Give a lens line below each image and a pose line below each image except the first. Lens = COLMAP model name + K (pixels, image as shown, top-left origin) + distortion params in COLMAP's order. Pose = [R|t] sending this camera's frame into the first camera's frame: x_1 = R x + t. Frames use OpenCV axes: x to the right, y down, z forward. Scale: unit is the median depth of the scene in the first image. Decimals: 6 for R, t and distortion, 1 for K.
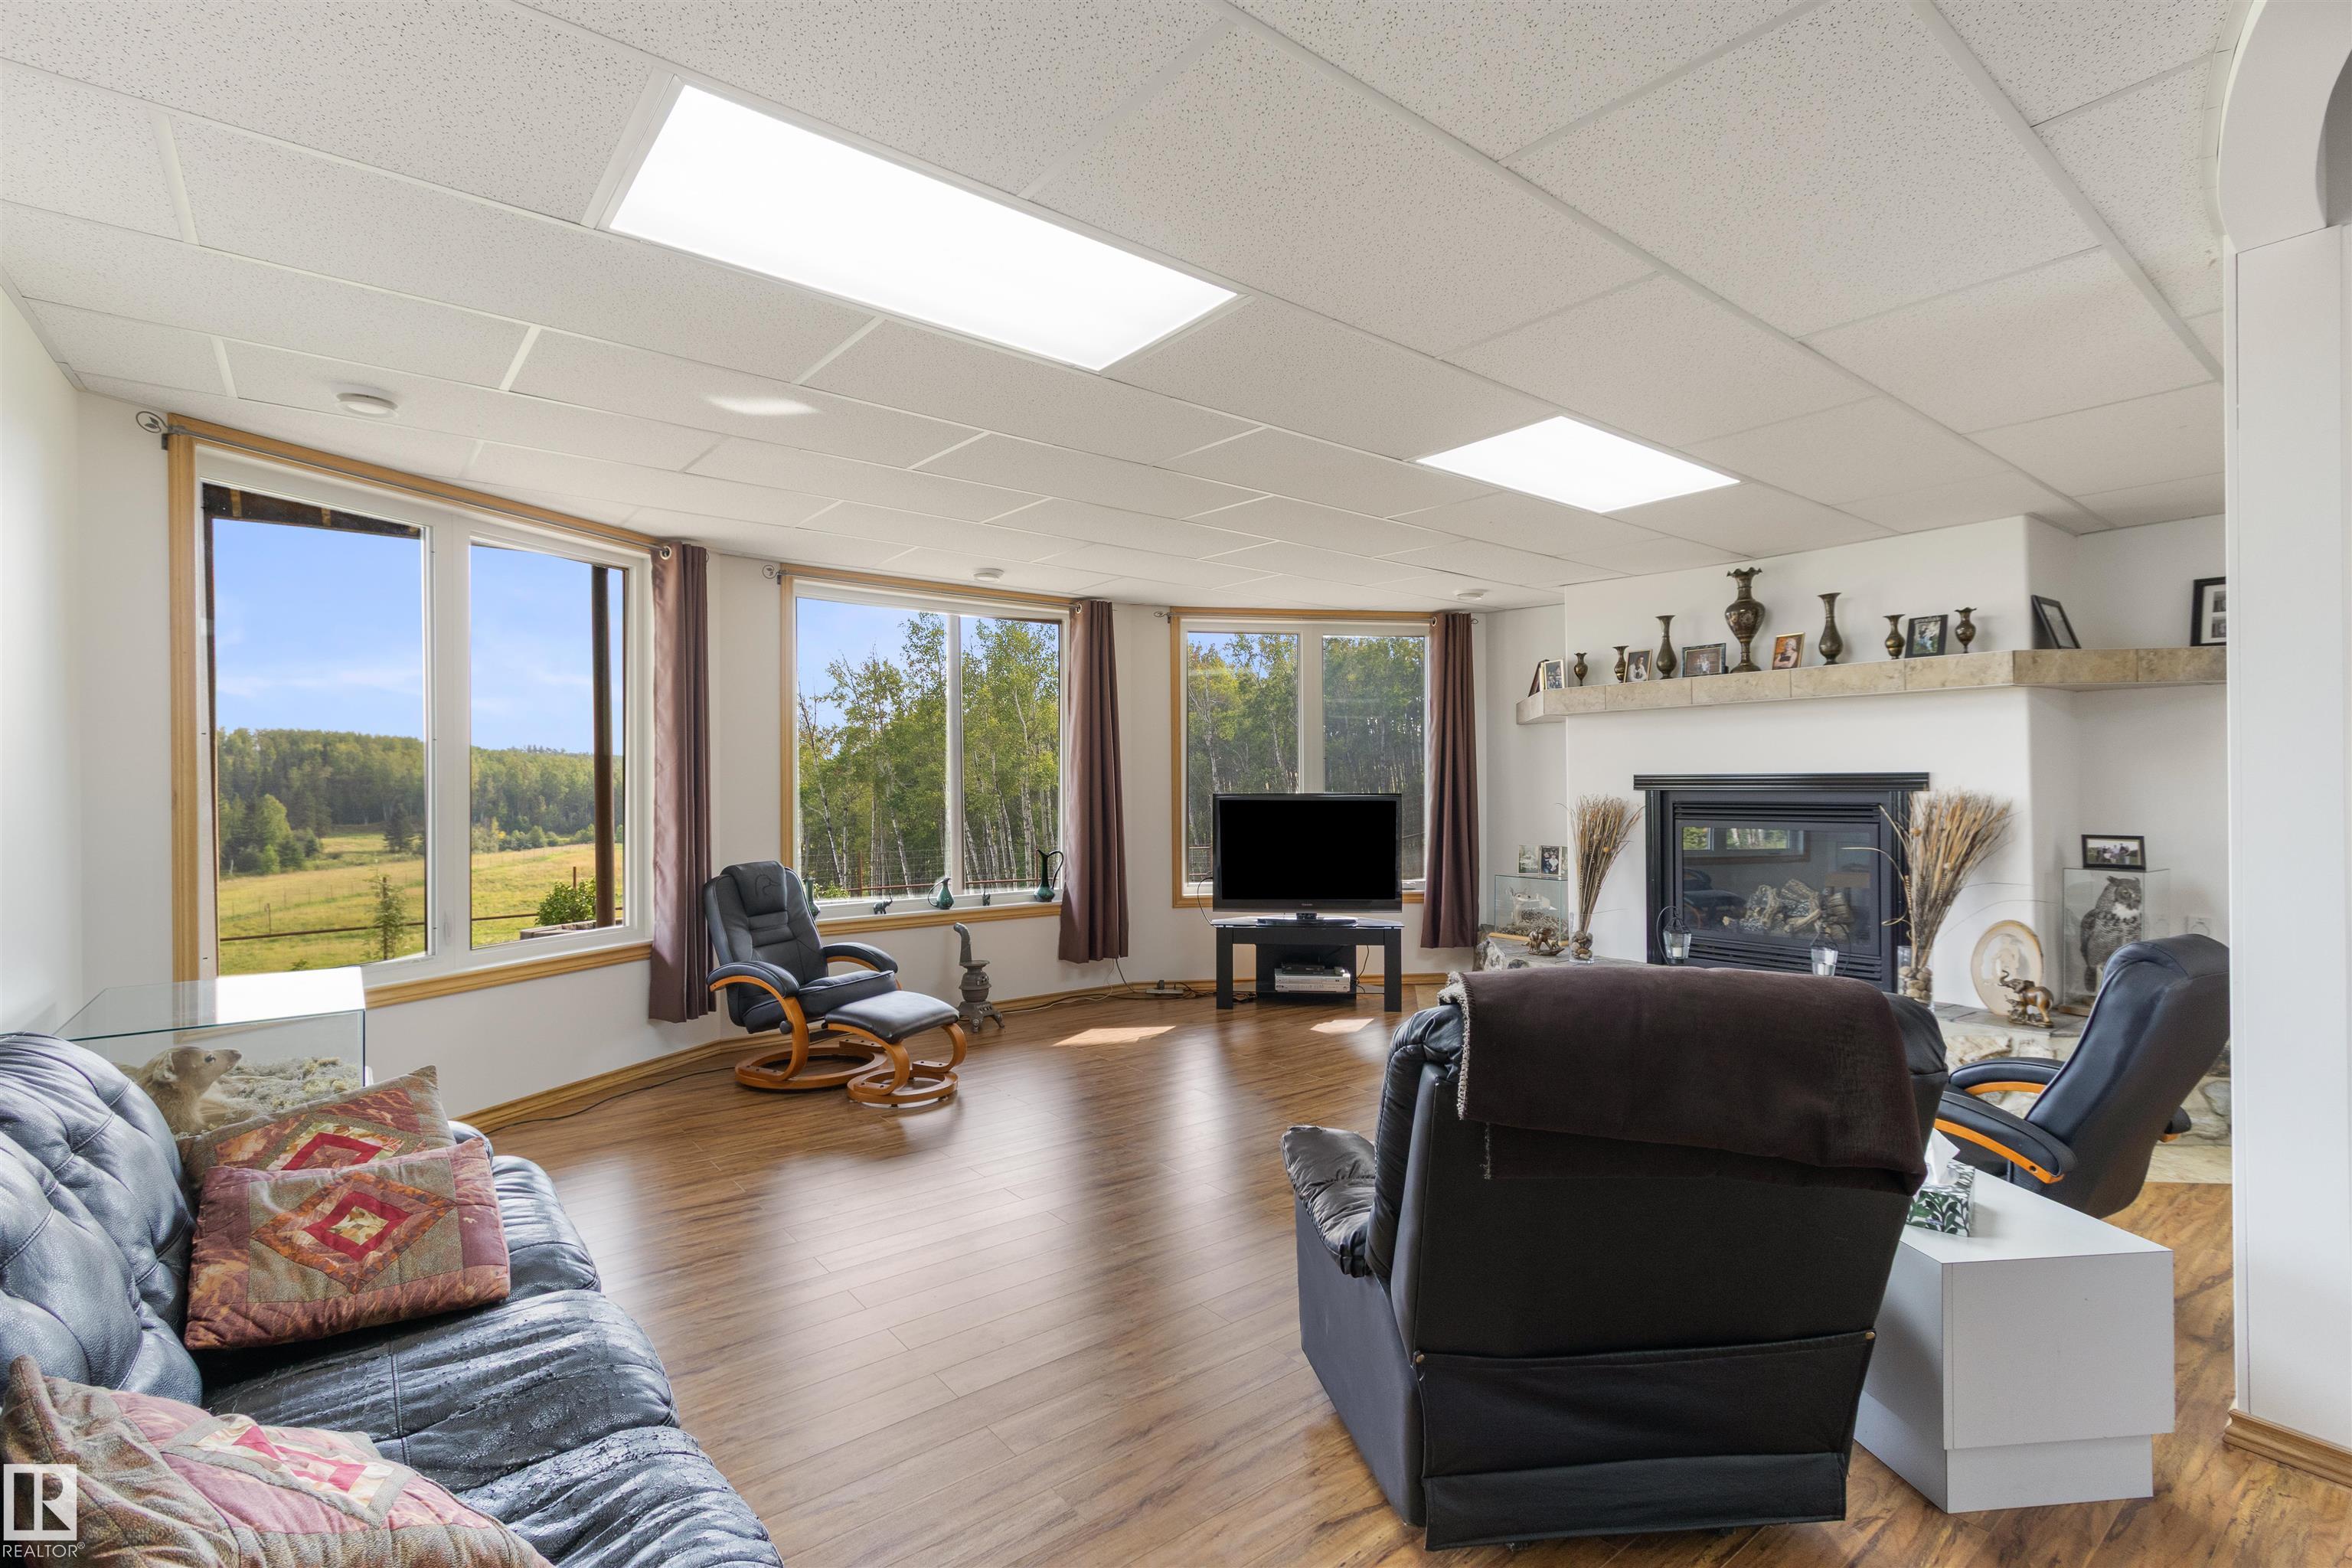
lens RADIAL K [[1088.2, 0, 1177.6], [0, 1088.2, 771.2], [0, 0, 1]] dist [0.005610, -0.000963]
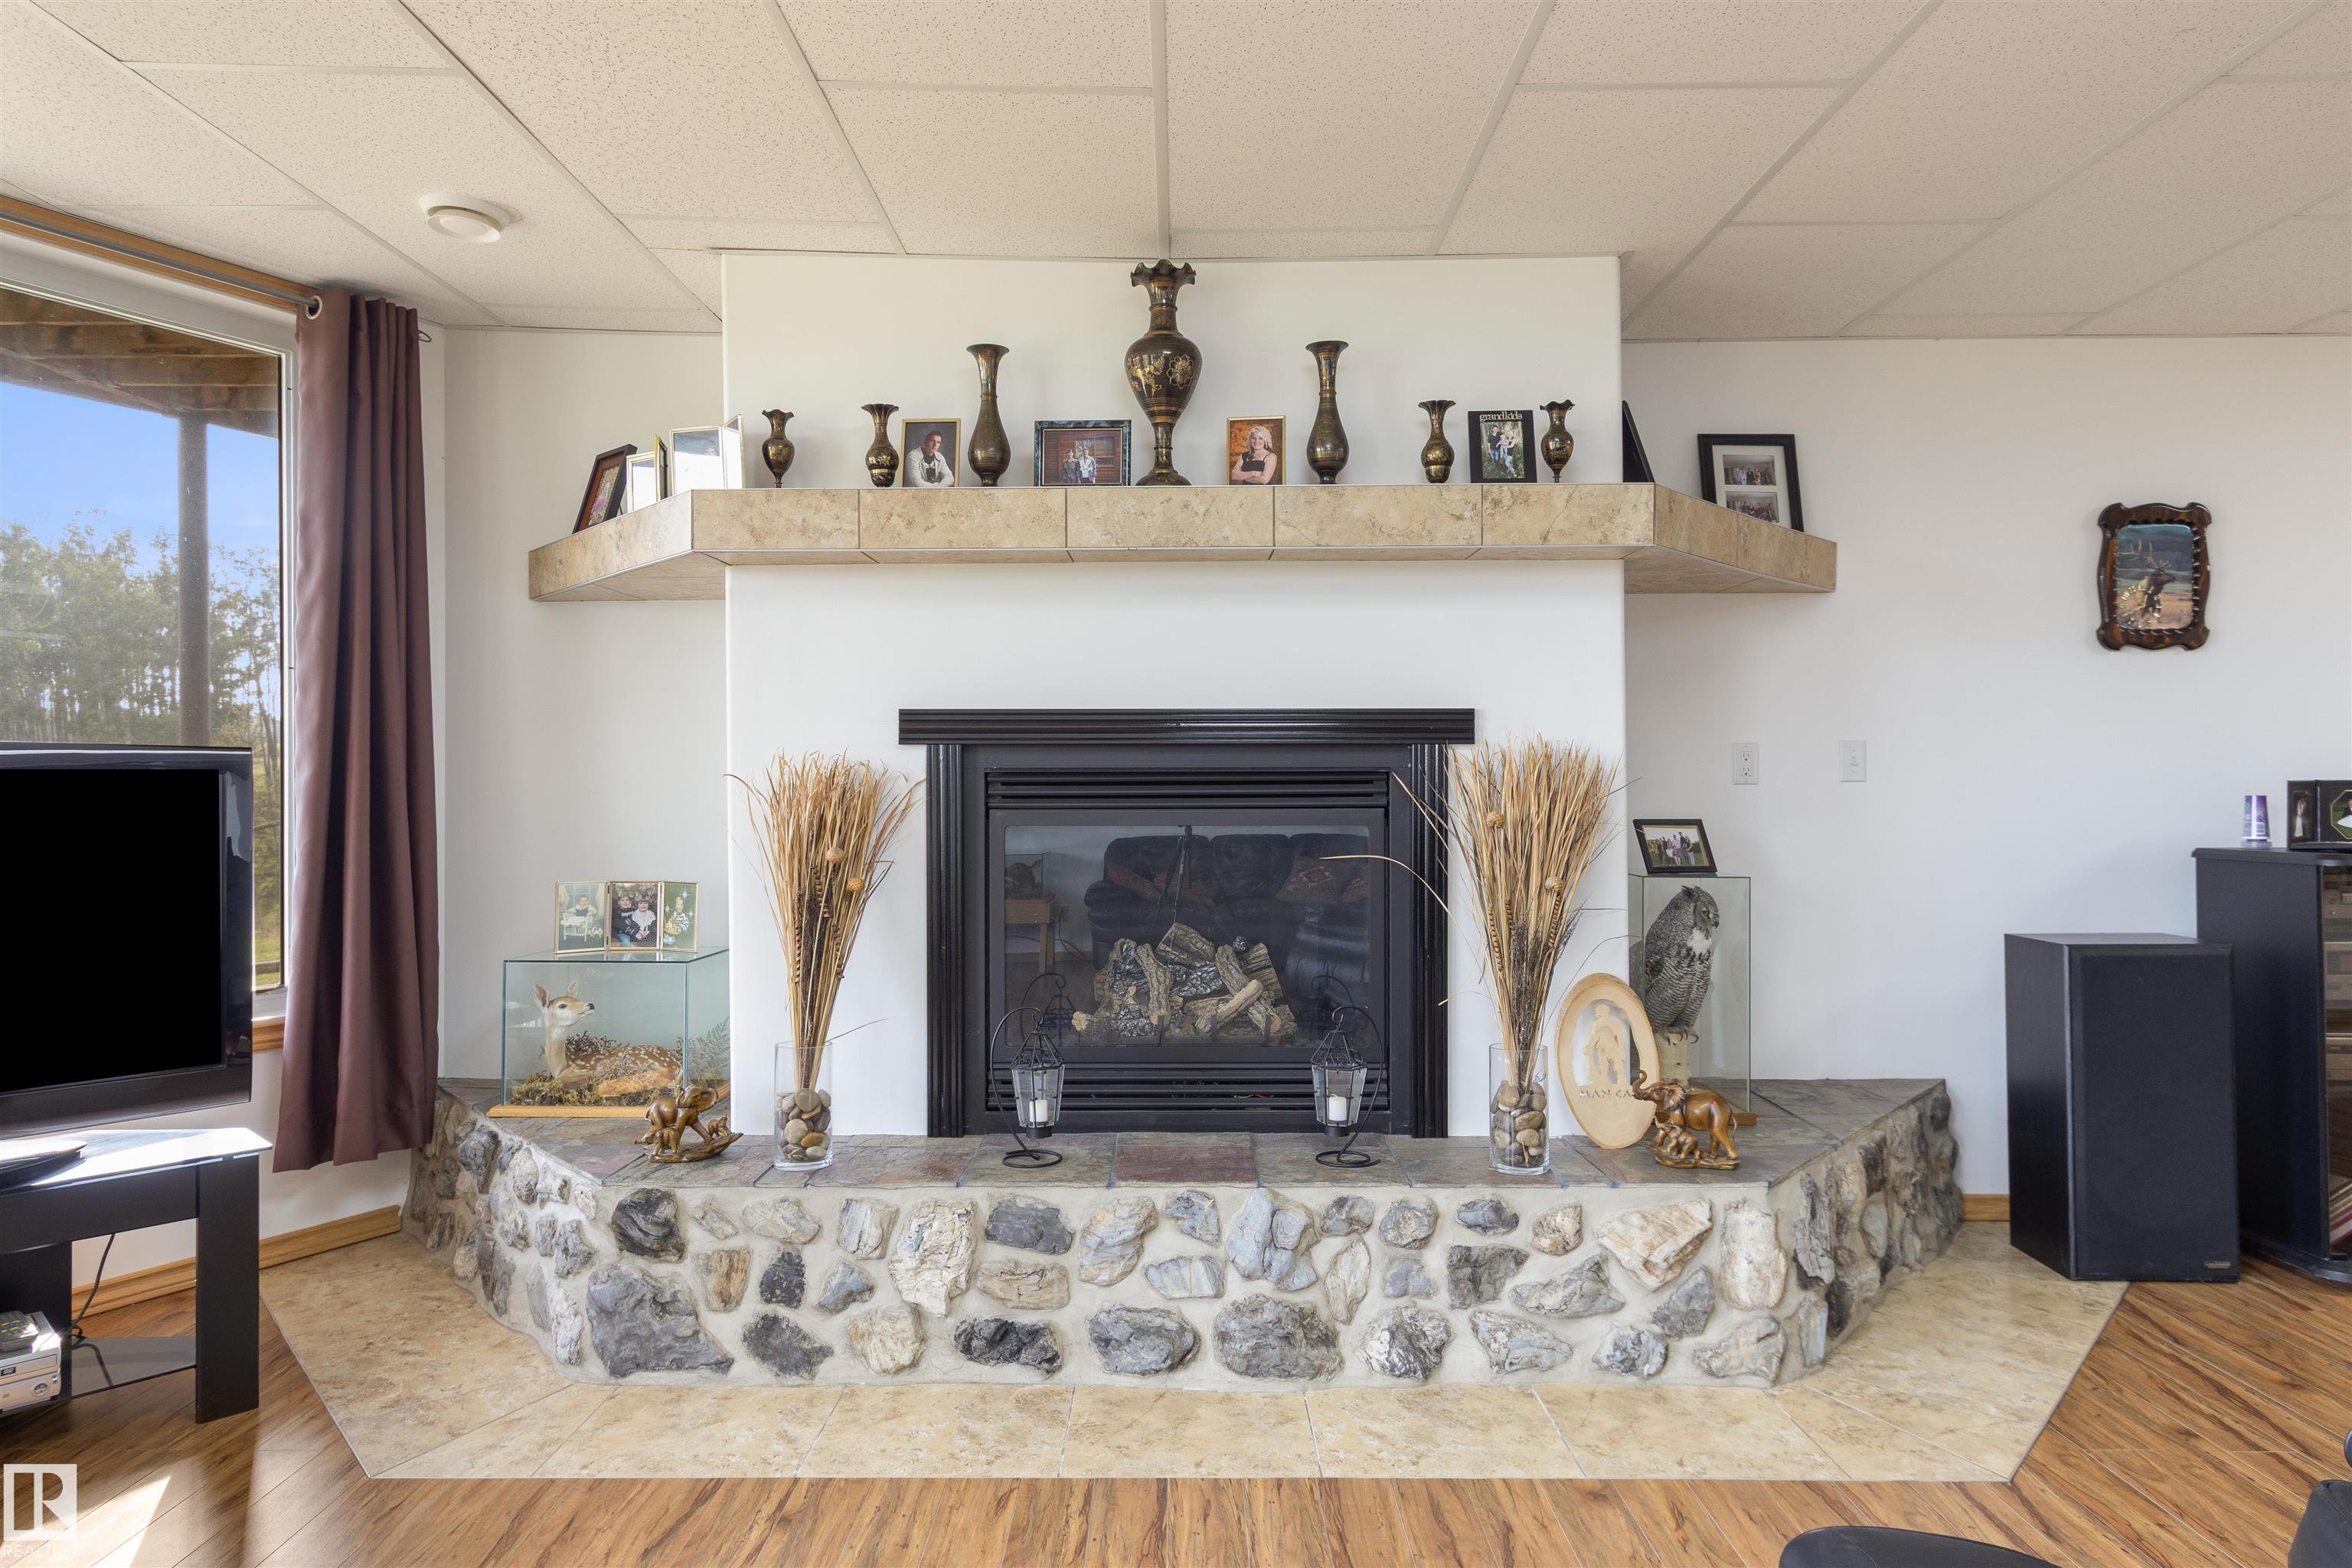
lens RADIAL K [[1420.7, 0, 1234.1], [0, 1420.7, 786.4], [0, 0, 1]] dist [0.024181, -0.003501]
pose [[0.628579, 0.000796, 0.777745, 0.059100], [-0.009058, 0.999939, 0.006297, 0.029224], [-0.777693, -0.011003, 0.628548, 0.535135]]
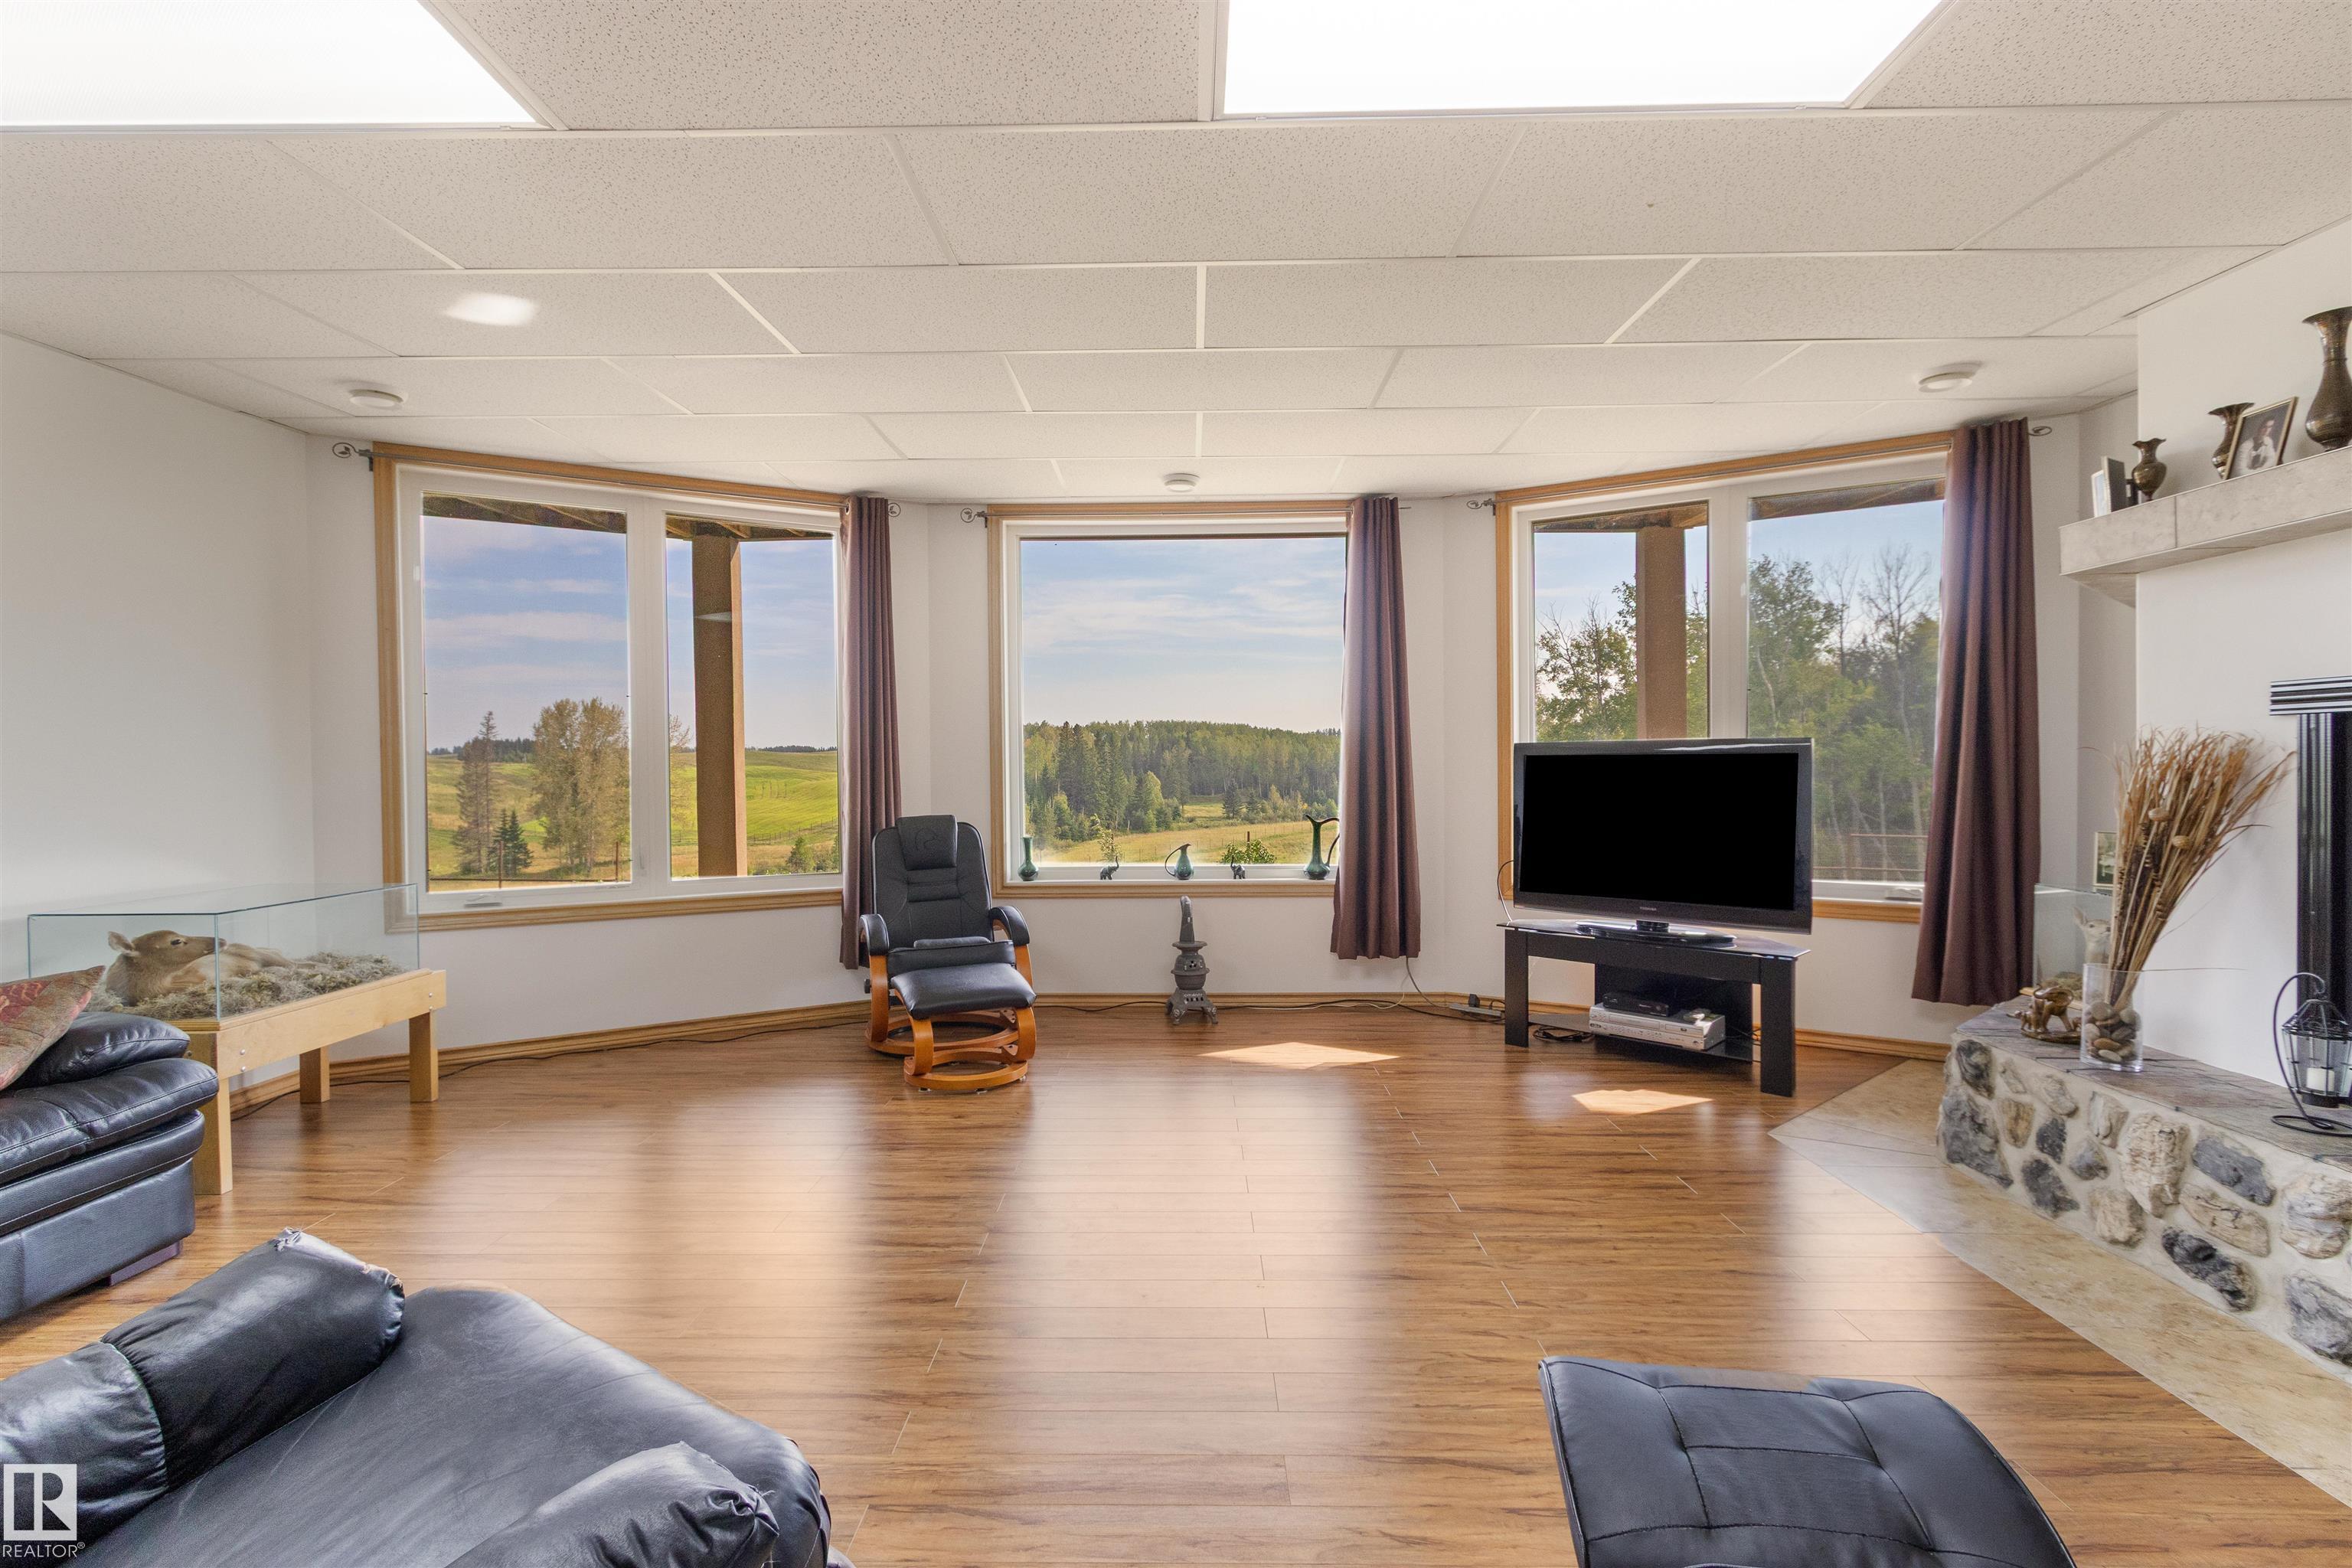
lens RADIAL K [[1088.2, 0, 1164.0], [0, 1088.2, 781.7], [0, 0, 1]] dist [0.005610, -0.000963]
pose [[0.773250, 0.006575, -0.634067, 0.348131], [0.012636, 0.999588, 0.025774, 0.027665], [0.633975, -0.027942, 0.772848, 0.340485]]
